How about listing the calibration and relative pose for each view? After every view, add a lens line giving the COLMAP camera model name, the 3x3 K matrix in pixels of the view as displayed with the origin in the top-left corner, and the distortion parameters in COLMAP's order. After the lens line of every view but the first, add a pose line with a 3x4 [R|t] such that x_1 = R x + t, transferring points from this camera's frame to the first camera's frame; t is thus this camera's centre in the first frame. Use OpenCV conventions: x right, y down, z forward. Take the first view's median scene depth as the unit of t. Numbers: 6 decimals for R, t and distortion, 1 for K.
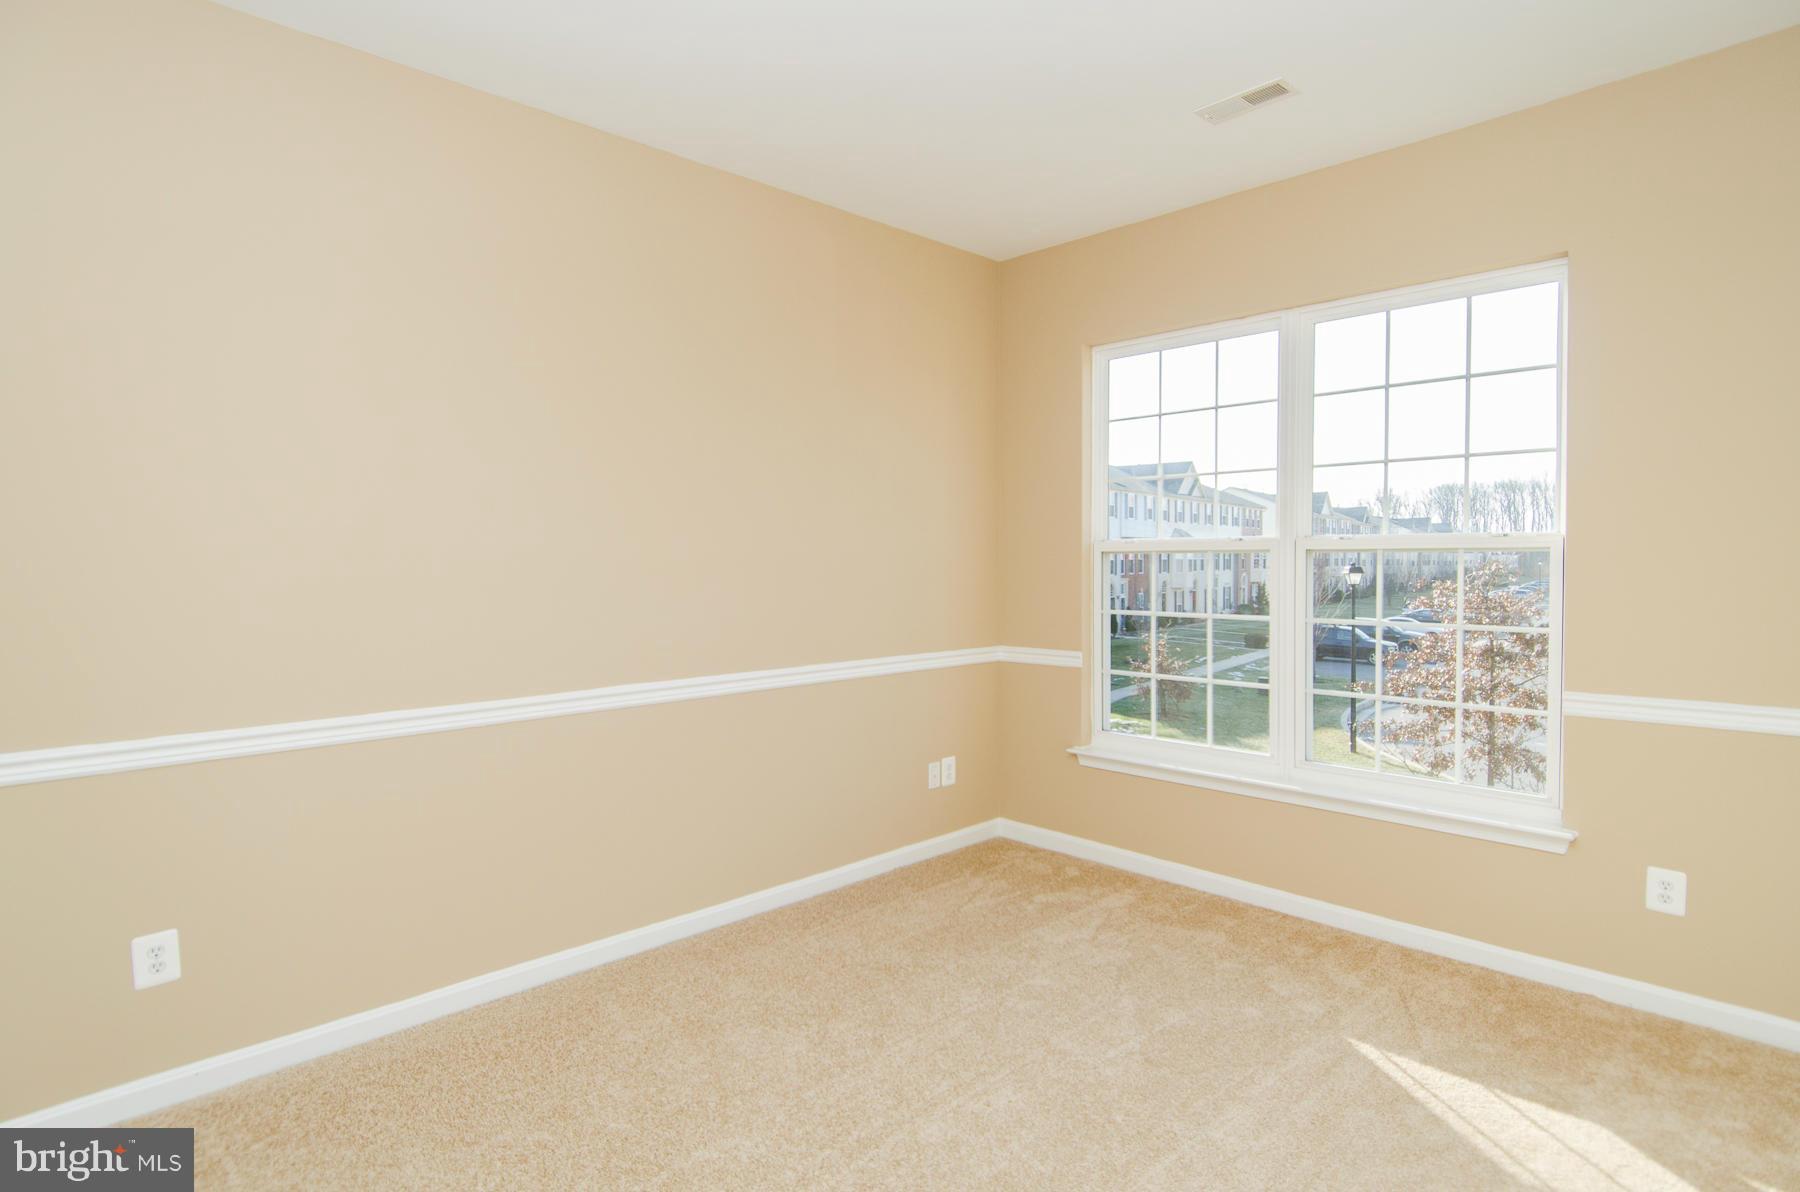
lens RADIAL K [[961.7, 0, 914.9], [0, 961.7, 599.2], [0, 0, 1]] dist [-0.003068, -0.000591]
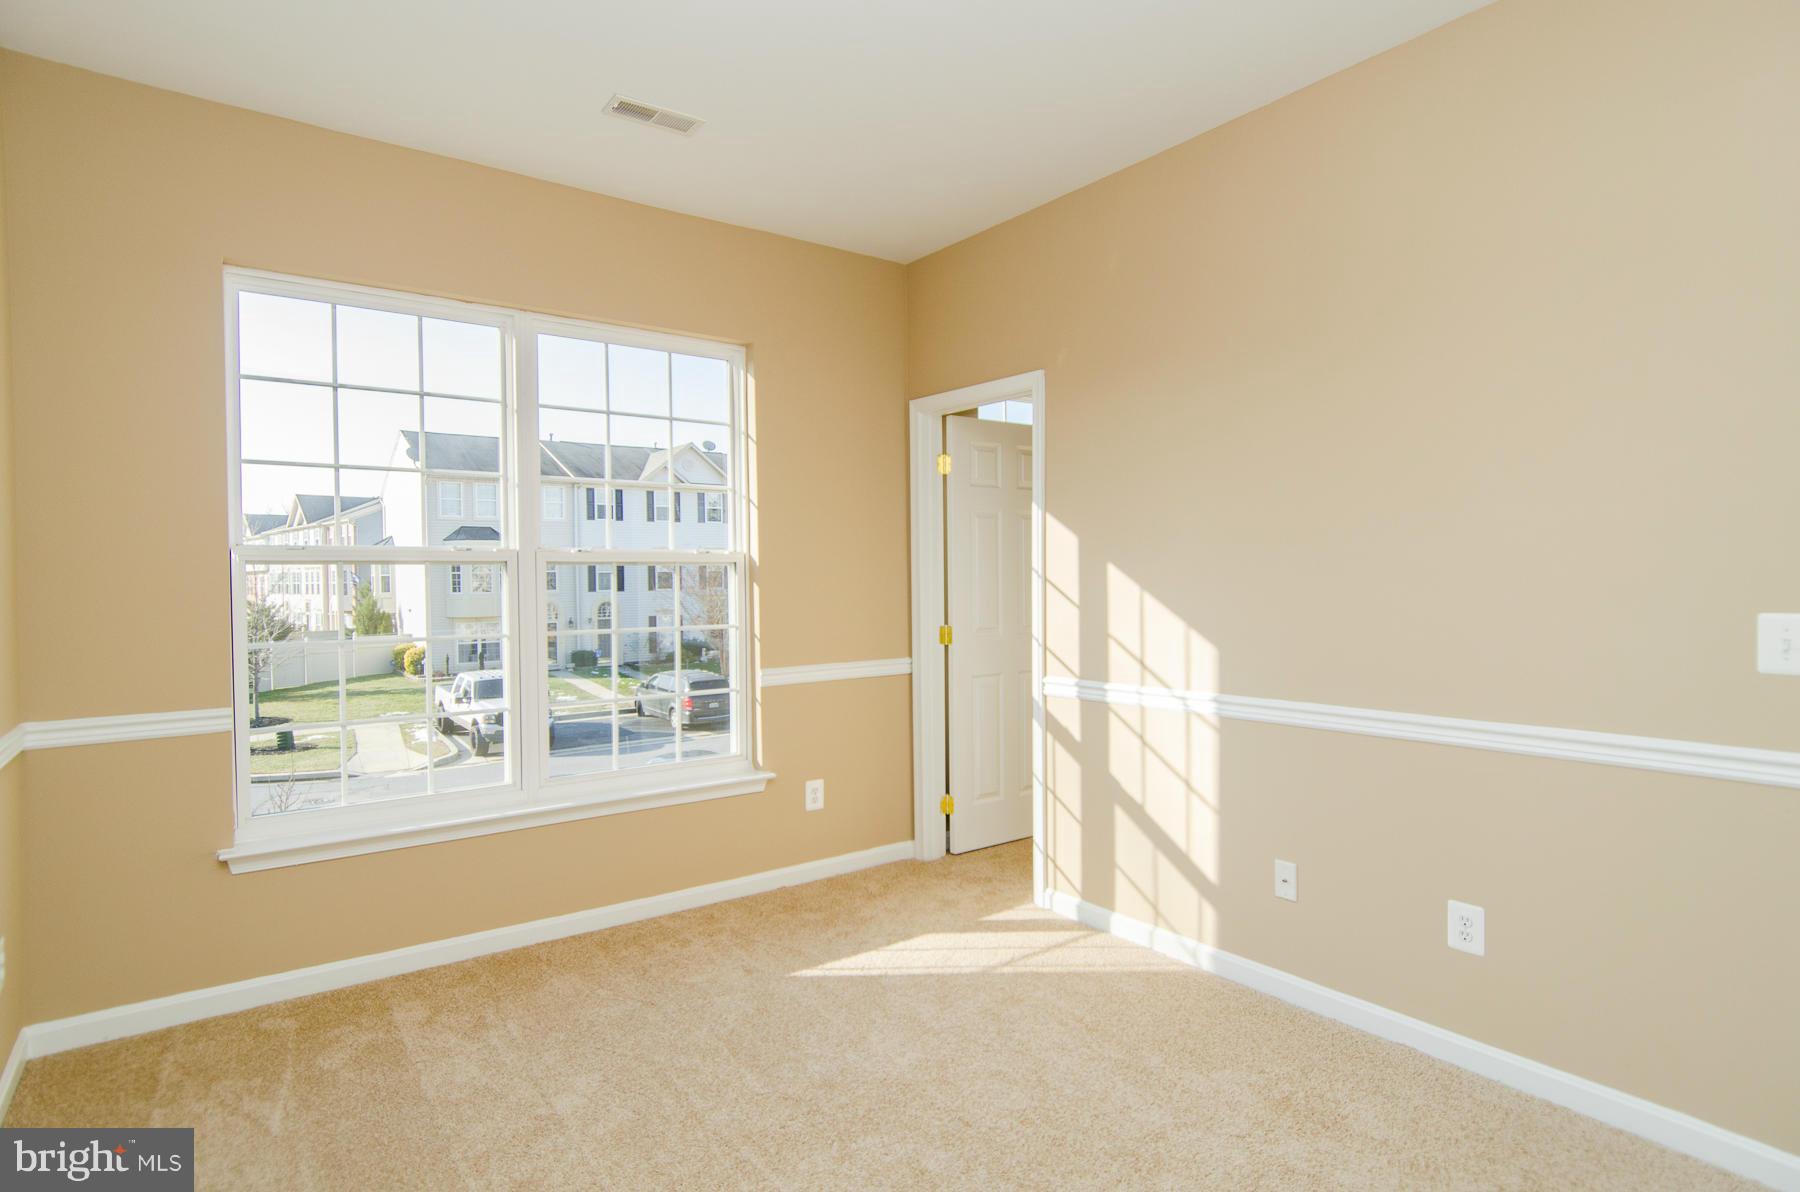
lens RADIAL K [[961.7, 0, 911.6], [0, 961.7, 590.7], [0, 0, 1]] dist [-0.003068, -0.000591]
pose [[0.113875, -0.017096, 0.993348, -0.510249], [0.042884, 0.999005, 0.012278, -0.018130], [-0.992569, 0.041200, 0.114495, 0.504765]]
